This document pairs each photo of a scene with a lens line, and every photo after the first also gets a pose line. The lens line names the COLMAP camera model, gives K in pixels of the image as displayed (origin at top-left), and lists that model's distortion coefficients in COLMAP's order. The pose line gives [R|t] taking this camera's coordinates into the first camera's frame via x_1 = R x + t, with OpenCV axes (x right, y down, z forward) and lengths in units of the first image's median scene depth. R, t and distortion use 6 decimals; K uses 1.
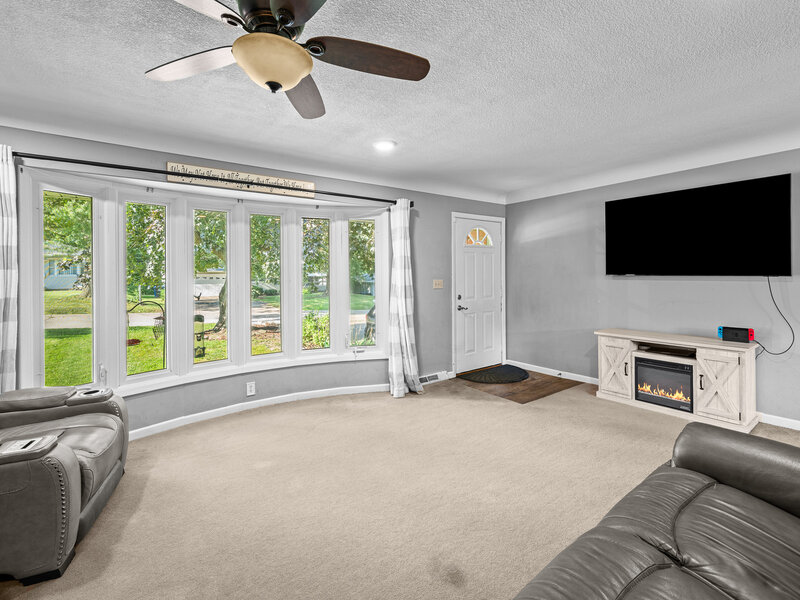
lens RADIAL K [[383.4, 0, 396.5], [0, 383.4, 296.1], [0, 0, 1]] dist [0.005026, -0.001354]
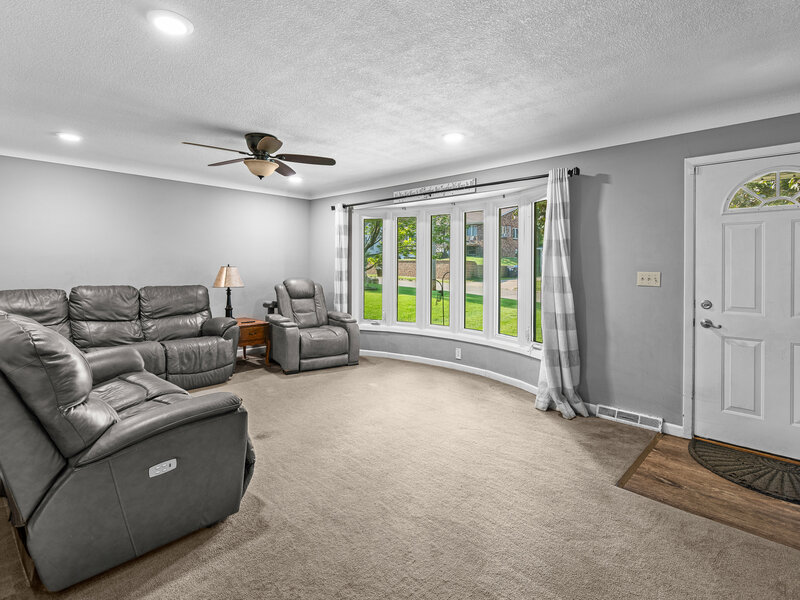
lens RADIAL K [[429.0, 0, 400.4], [0, 429.0, 302.7], [0, 0, 1]] dist [0.005553, -0.000354]
pose [[0.145862, 0.098667, -0.984372, 0.984913], [-0.065082, 0.993816, 0.089969, -0.038034], [0.987162, 0.050941, 0.151382, 0.614382]]
